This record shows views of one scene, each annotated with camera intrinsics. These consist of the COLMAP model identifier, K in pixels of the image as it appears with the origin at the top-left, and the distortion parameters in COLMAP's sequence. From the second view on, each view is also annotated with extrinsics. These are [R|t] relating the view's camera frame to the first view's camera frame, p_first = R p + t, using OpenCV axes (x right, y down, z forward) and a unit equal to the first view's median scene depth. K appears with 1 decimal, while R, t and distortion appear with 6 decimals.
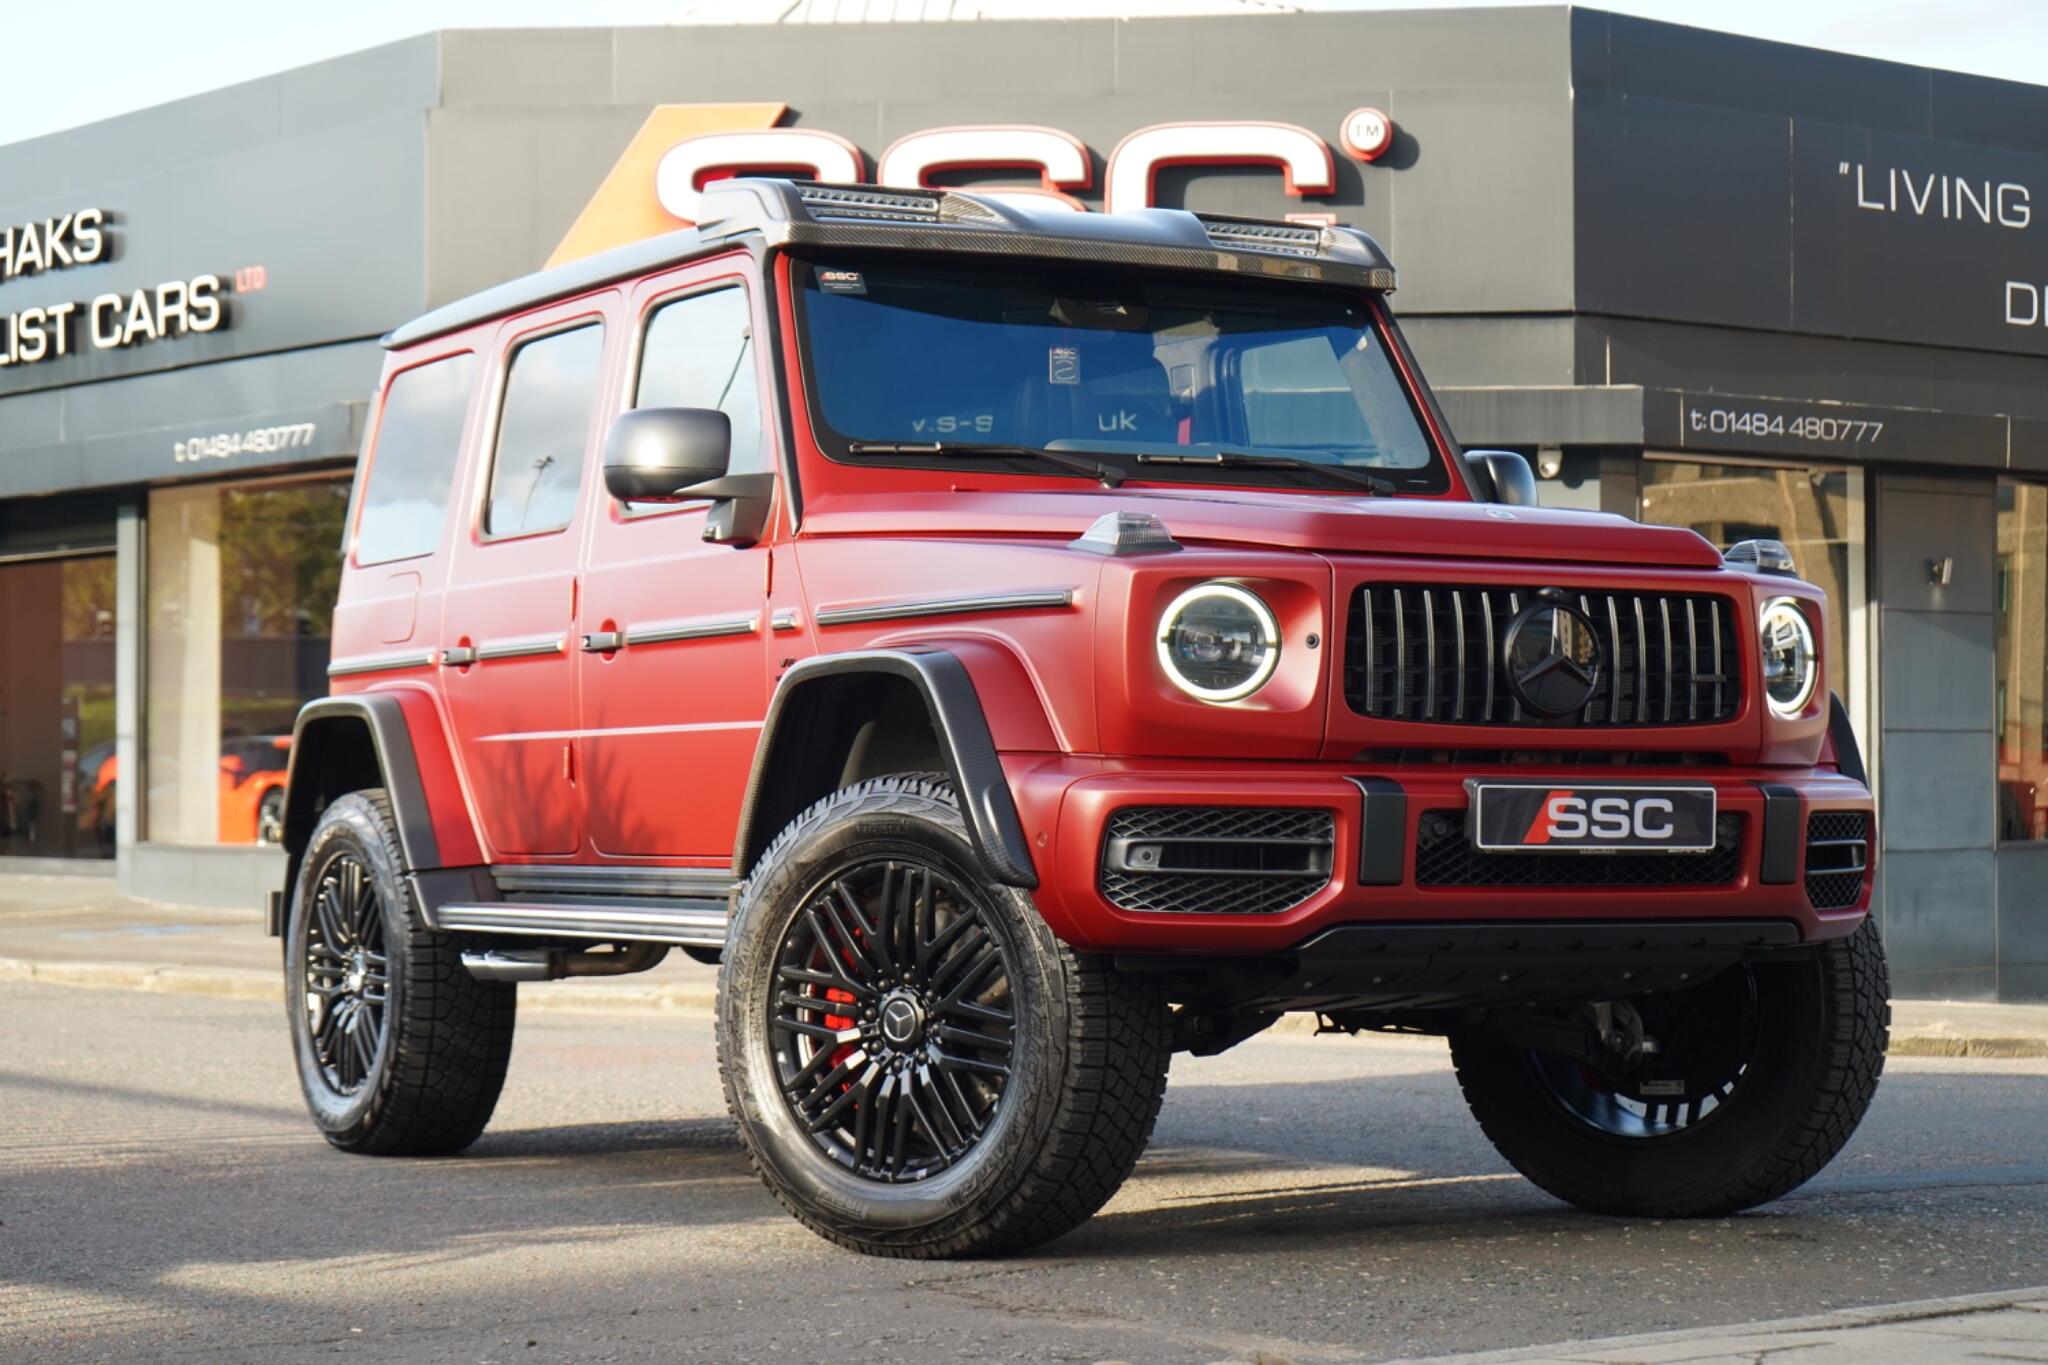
lens RADIAL K [[3975.1, 0, 1024.0], [0, 3975.1, 682.5], [0, 0, 1]] dist [-0.044854, 0.141881]
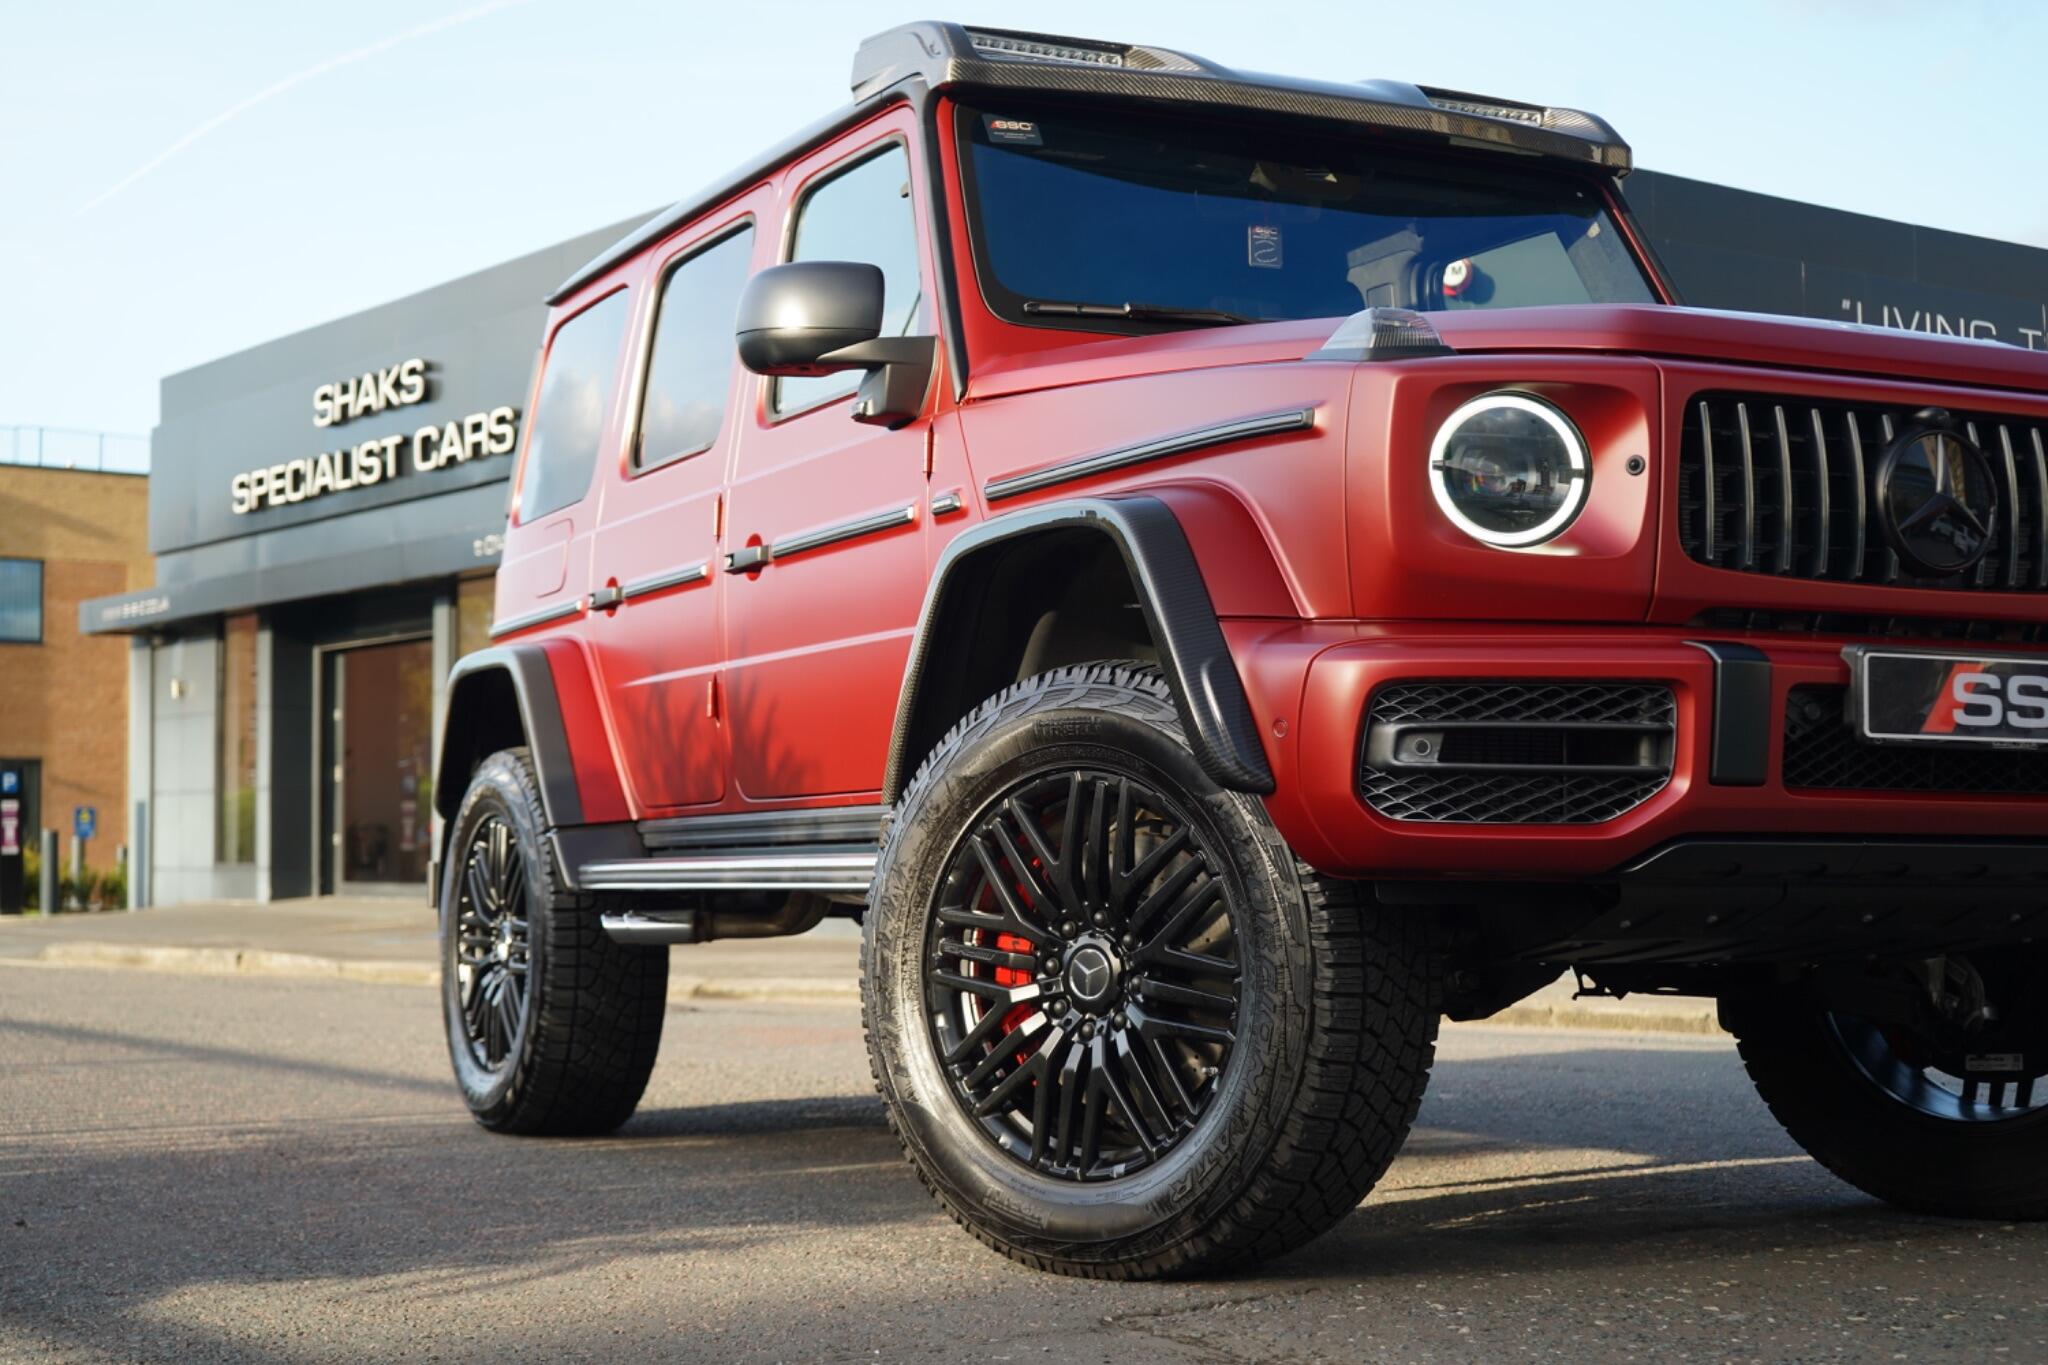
lens RADIAL K [[2906.7, 0, 1024.0], [0, 2906.7, 682.5], [0, 0, 1]] dist [-0.002151, 0.049261]
pose [[0.999009, -0.005027, -0.044227, -0.018140], [0.003659, 0.999514, -0.030955, 0.044381], [0.044361, 0.030762, 0.998542, 0.414939]]
